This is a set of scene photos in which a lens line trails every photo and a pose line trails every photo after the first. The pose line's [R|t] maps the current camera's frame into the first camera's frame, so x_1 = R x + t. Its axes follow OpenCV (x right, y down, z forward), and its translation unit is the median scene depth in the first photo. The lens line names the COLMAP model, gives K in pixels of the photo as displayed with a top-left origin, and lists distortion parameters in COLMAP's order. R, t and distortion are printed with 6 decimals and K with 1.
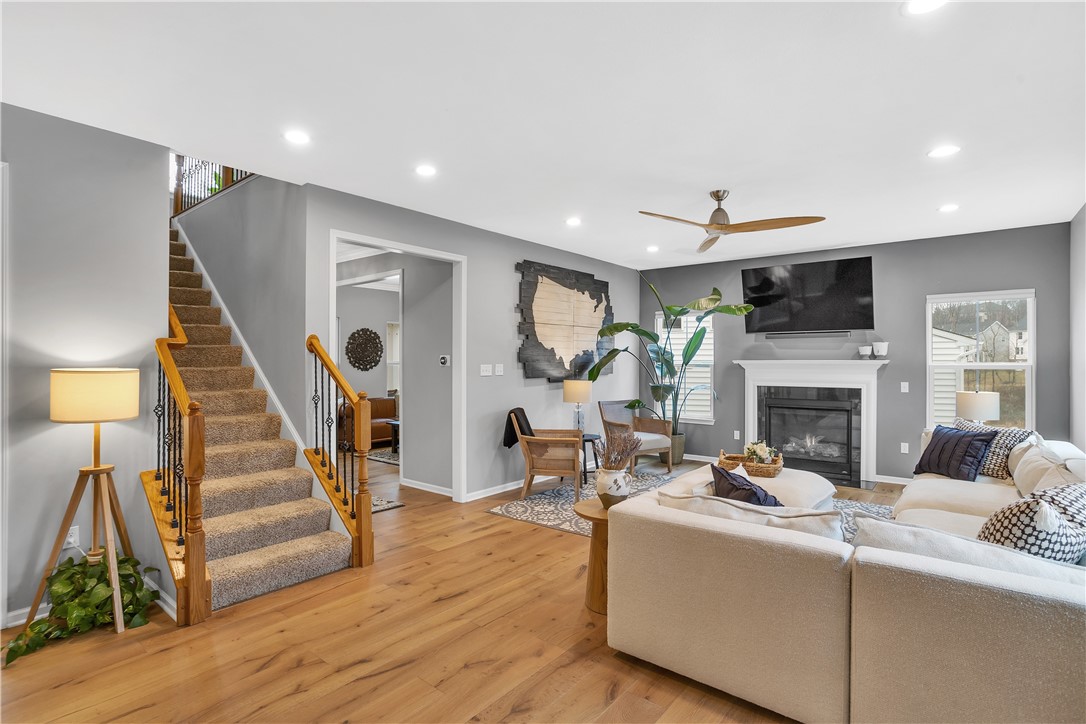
lens RADIAL K [[526.0, 0, 549.3], [0, 526.0, 359.3], [0, 0, 1]] dist [-0.069934, 0.025772]
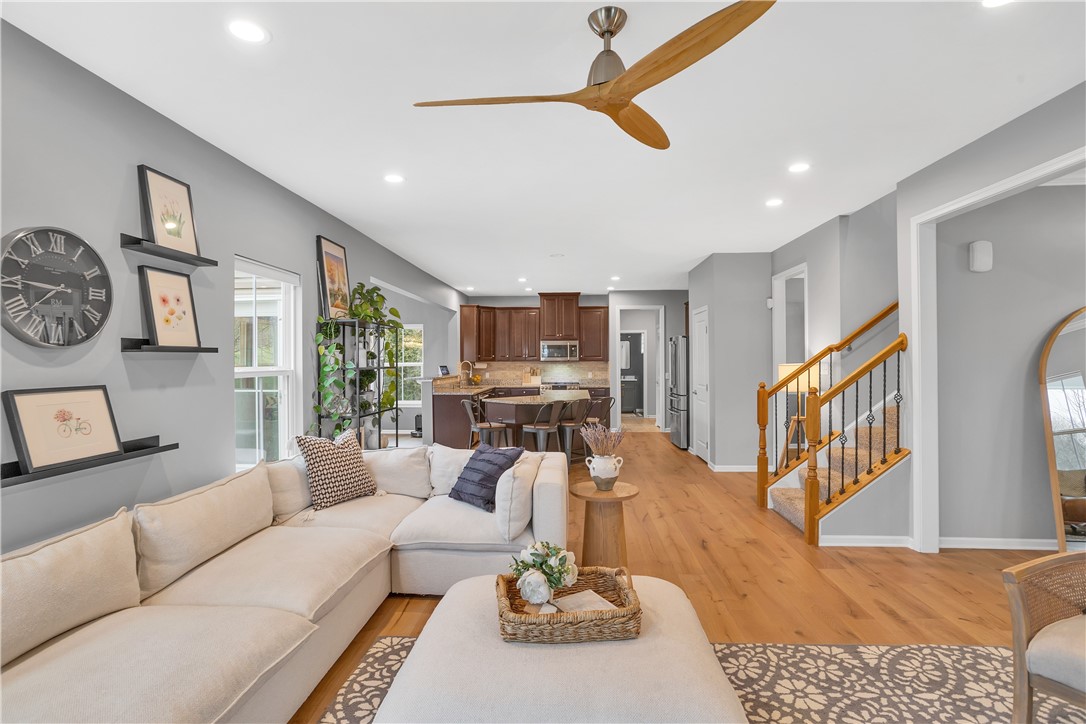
lens RADIAL K [[517.2, 0, 512.9], [0, 517.2, 360.2], [0, 0, 1]] dist [0.011494, 0.000408]
pose [[-0.844423, 0.005790, -0.535646, 0.725703], [0.008154, 0.999965, -0.002046, 0.000238], [0.535615, -0.006095, -0.844440, 1.485660]]
